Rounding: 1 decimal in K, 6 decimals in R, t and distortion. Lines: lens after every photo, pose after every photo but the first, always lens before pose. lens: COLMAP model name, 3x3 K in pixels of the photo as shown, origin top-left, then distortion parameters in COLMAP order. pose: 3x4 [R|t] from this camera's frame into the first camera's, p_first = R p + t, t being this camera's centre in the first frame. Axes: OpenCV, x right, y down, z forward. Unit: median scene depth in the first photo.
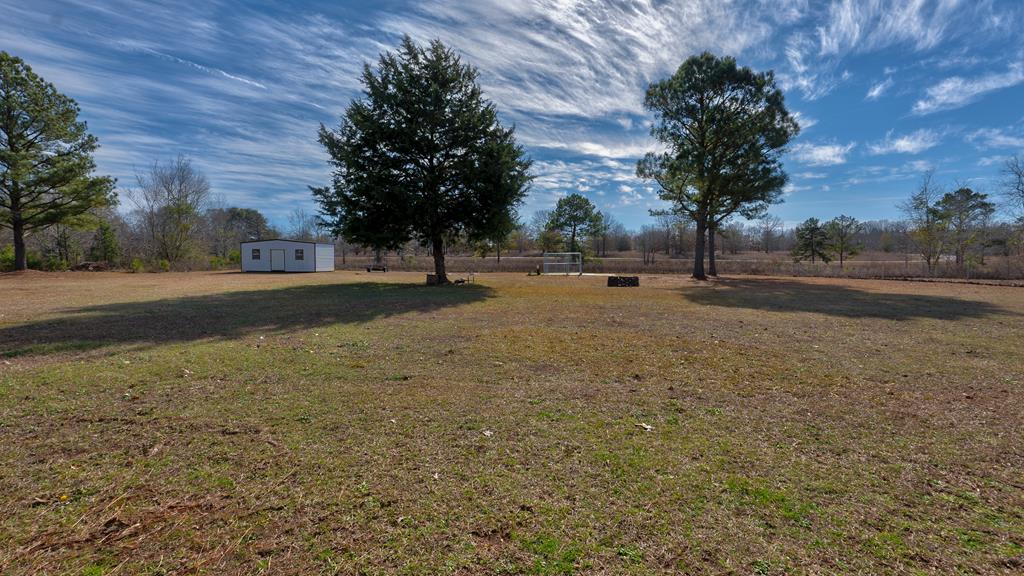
lens RADIAL K [[441.0, 0, 511.1], [0, 441.0, 279.4], [0, 0, 1]] dist [-0.004506, -0.000496]
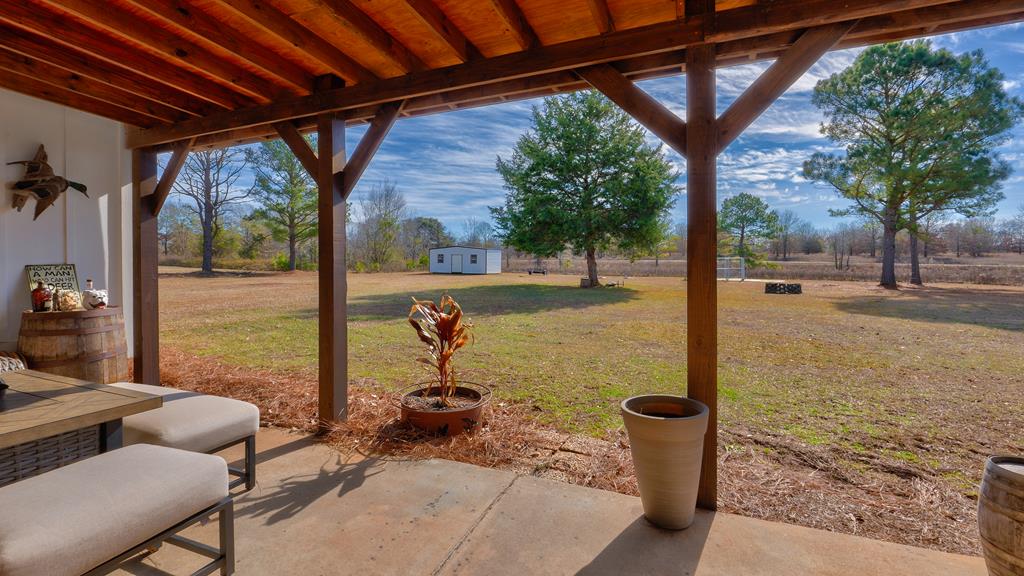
lens RADIAL K [[441.0, 0, 511.1], [0, 441.0, 279.4], [0, 0, 1]] dist [-0.004506, -0.000496]
pose [[0.938495, 0.016196, -0.344913, 0.027676], [-0.018455, 0.999824, -0.003268, -0.001084], [0.344799, 0.009432, 0.938629, -0.110188]]
